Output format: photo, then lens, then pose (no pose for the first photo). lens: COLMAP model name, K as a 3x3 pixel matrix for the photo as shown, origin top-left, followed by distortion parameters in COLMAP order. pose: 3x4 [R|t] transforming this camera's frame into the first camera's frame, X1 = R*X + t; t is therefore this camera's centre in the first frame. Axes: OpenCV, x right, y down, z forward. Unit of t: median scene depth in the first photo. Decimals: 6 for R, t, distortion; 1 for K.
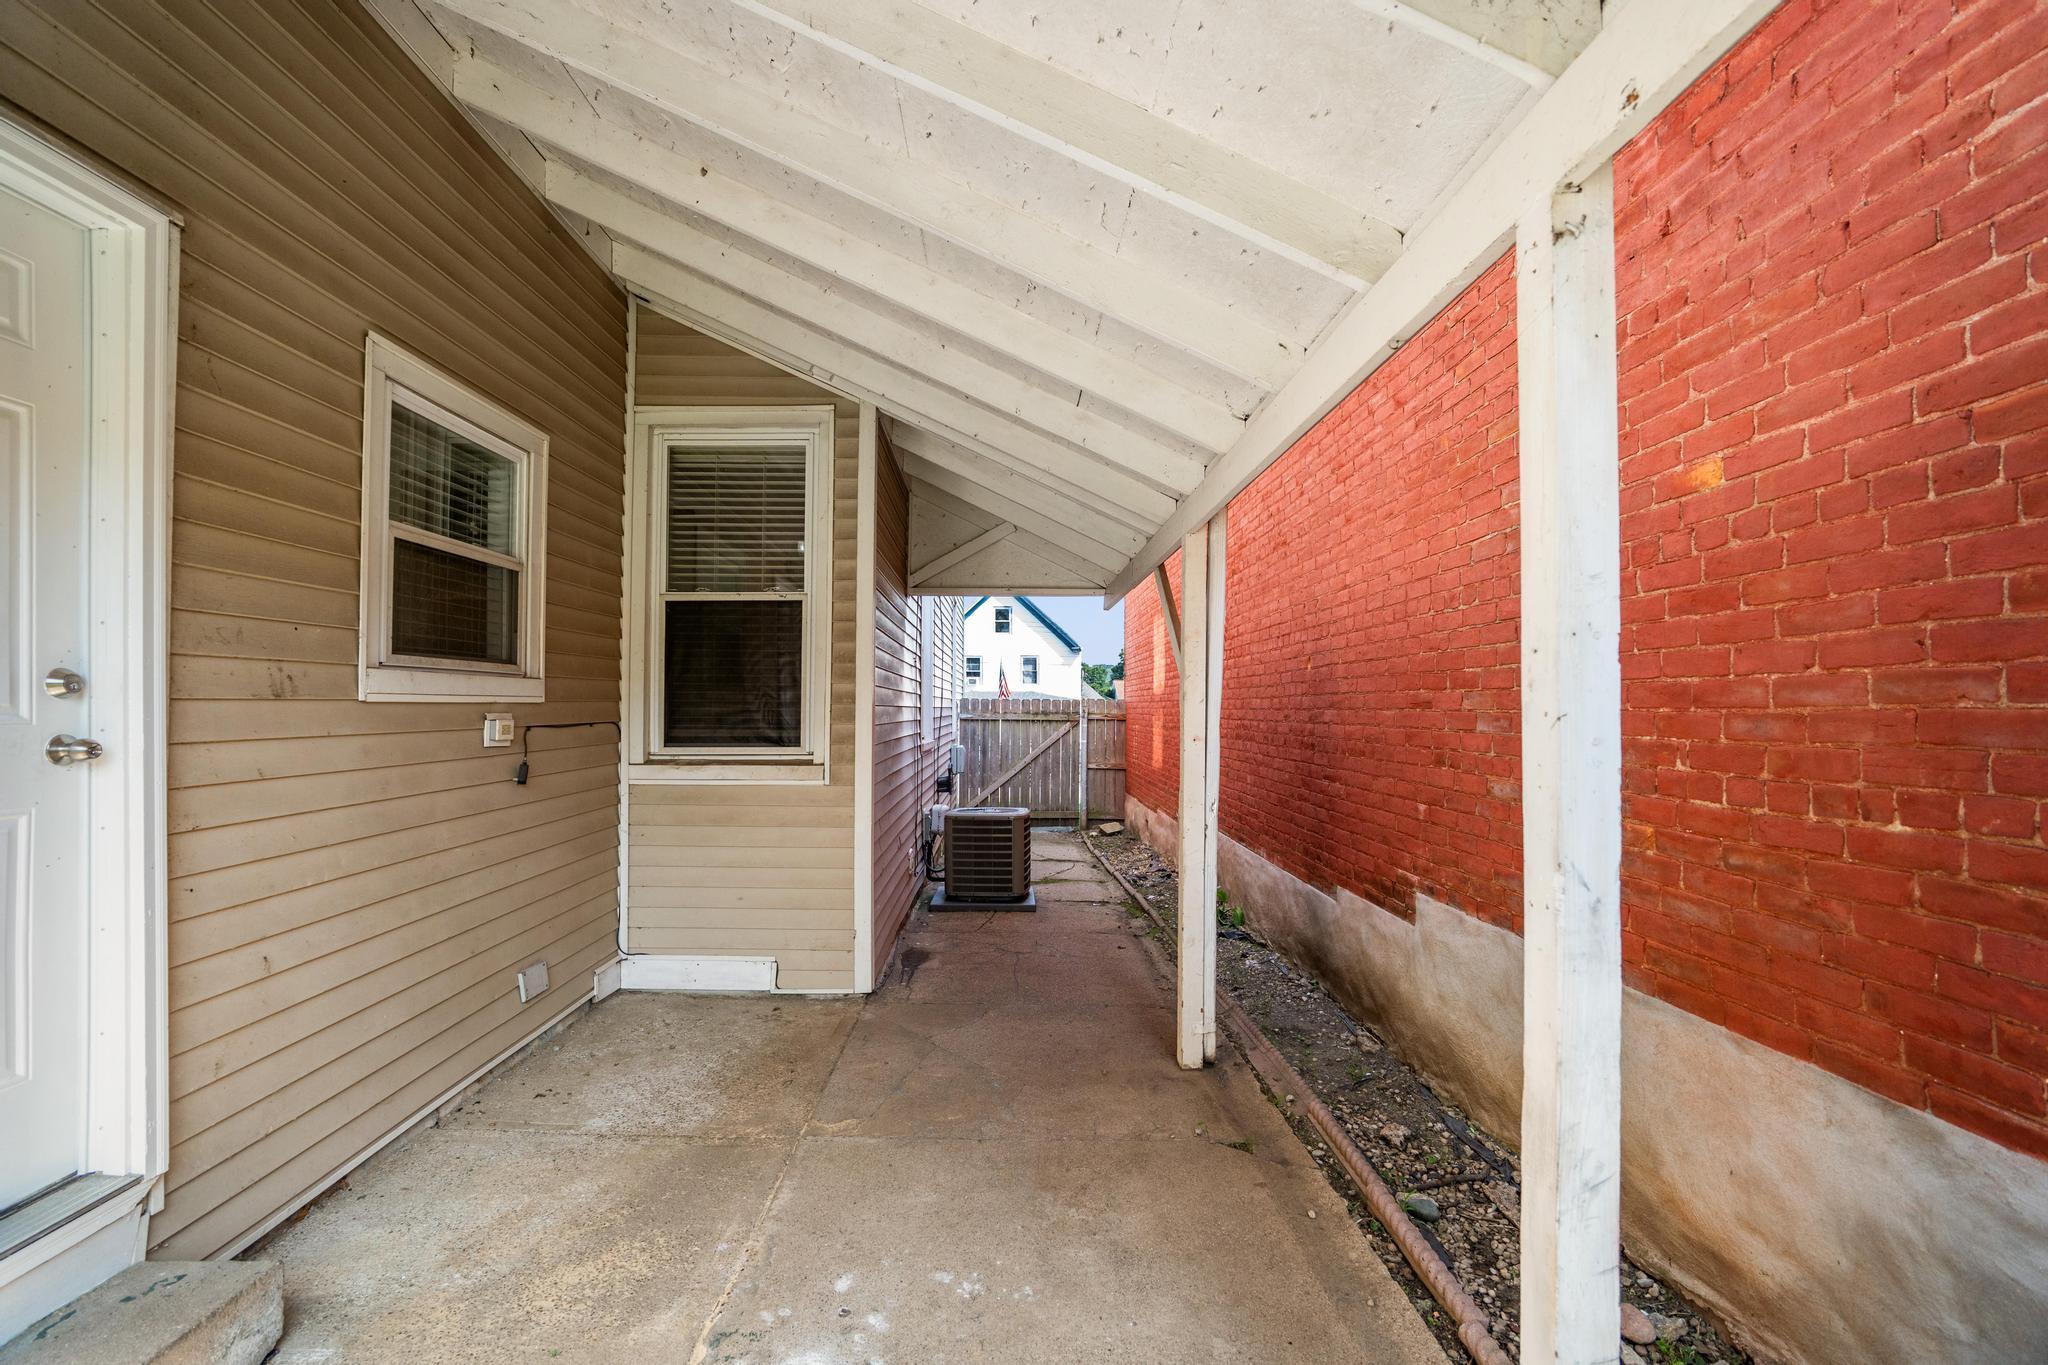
lens RADIAL K [[960.4, 0, 1024.0], [0, 960.4, 682.5], [0, 0, 1]] dist [-0.001210, -0.000089]
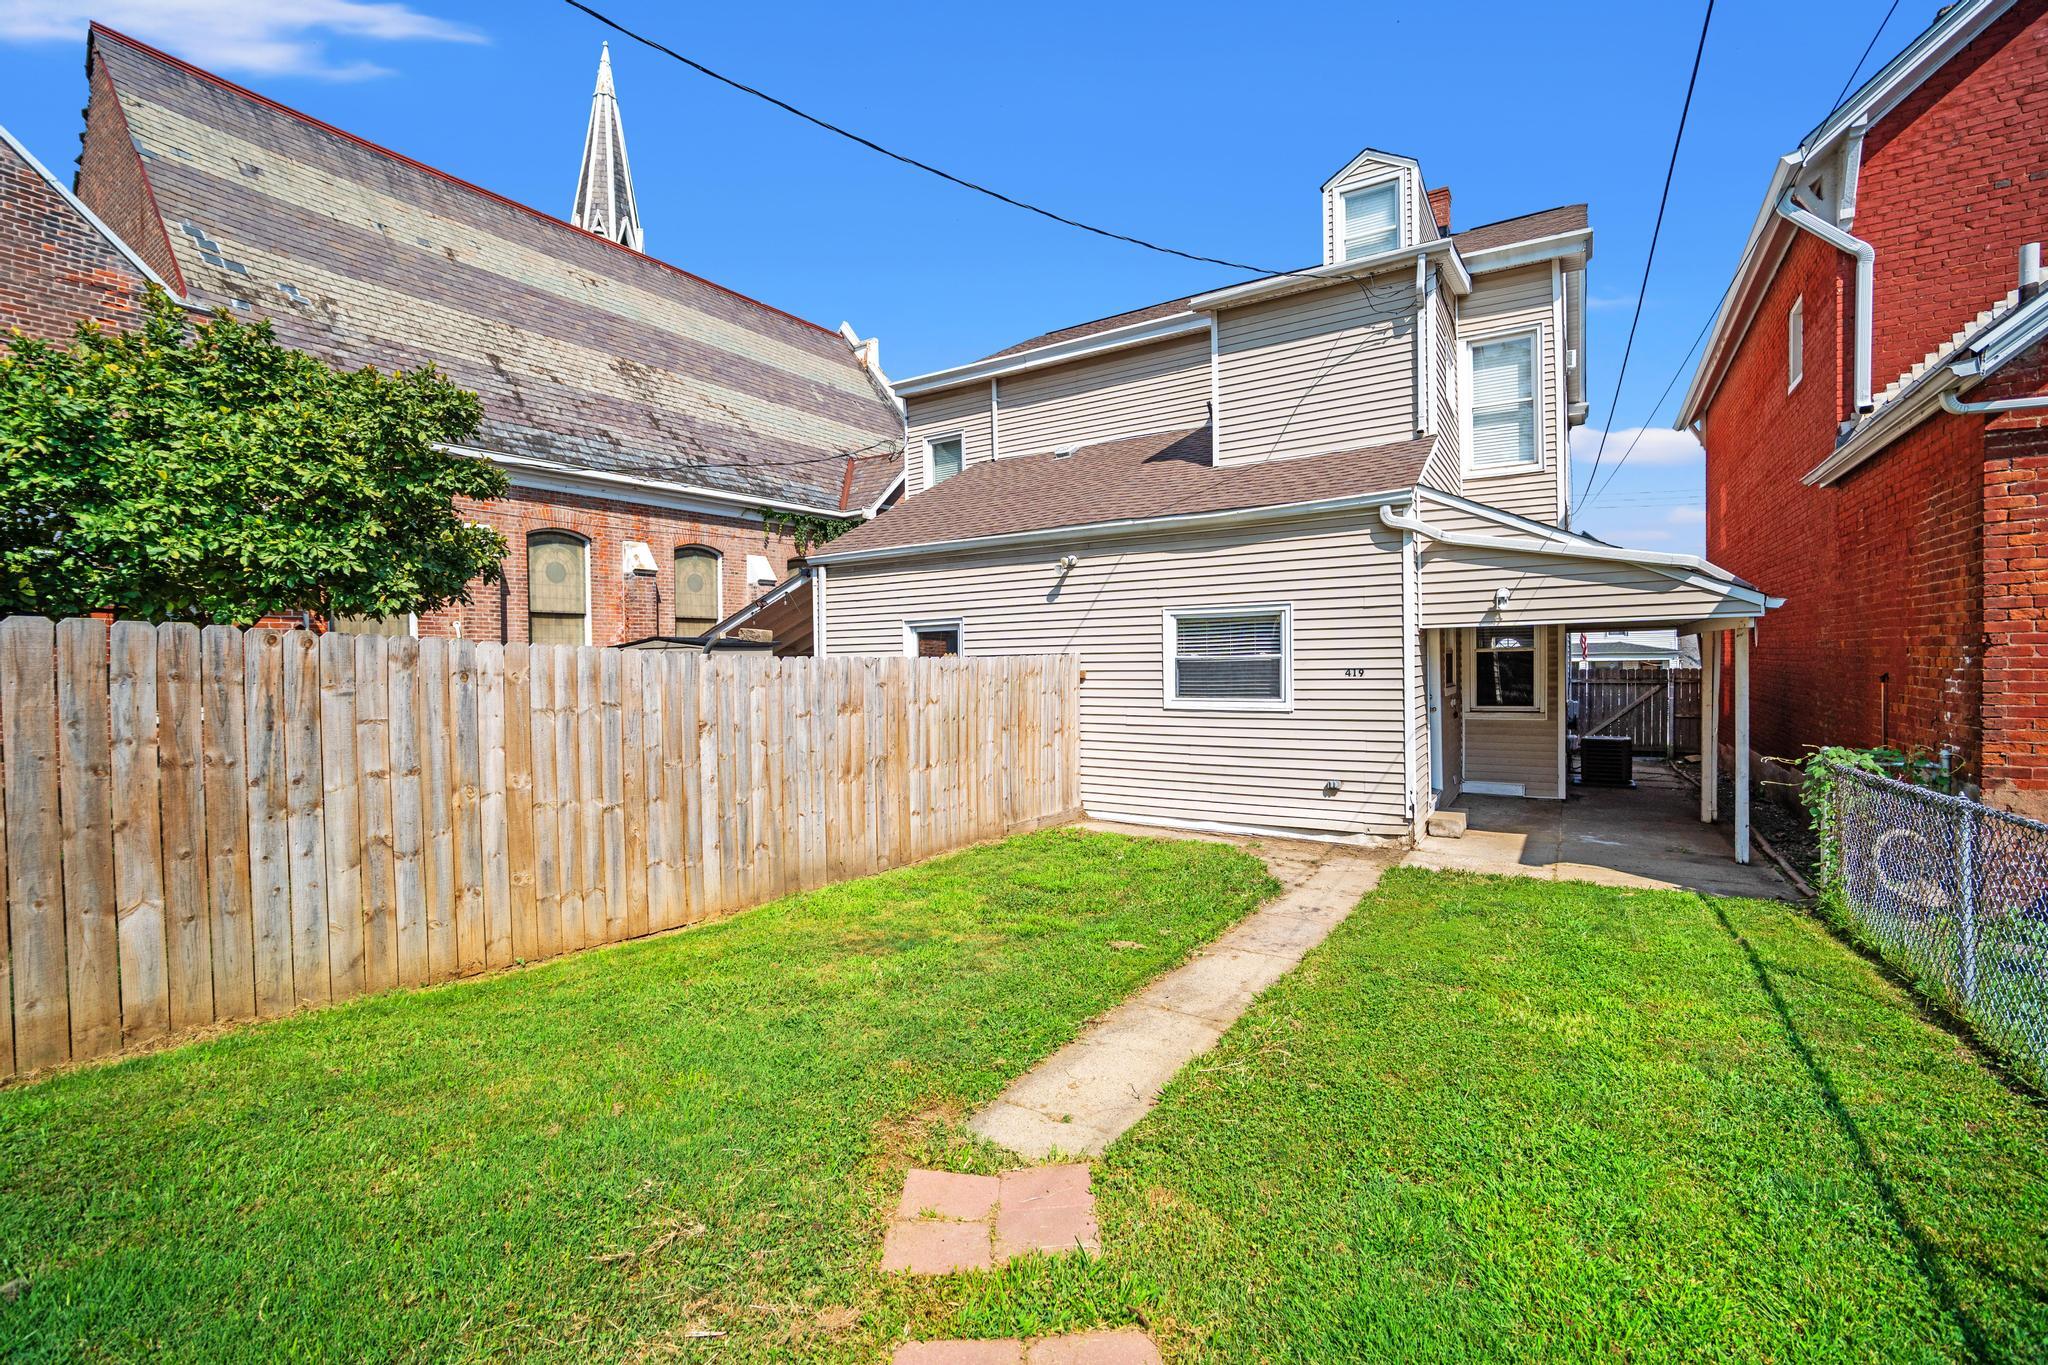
lens RADIAL K [[960.4, 0, 1024.0], [0, 960.4, 682.5], [0, 0, 1]] dist [-0.001210, -0.000089]
pose [[0.856475, -0.004556, -0.516169, -0.035159], [0.033123, 0.998385, 0.046149, -0.084087], [0.515125, -0.056623, 0.855243, -1.002996]]
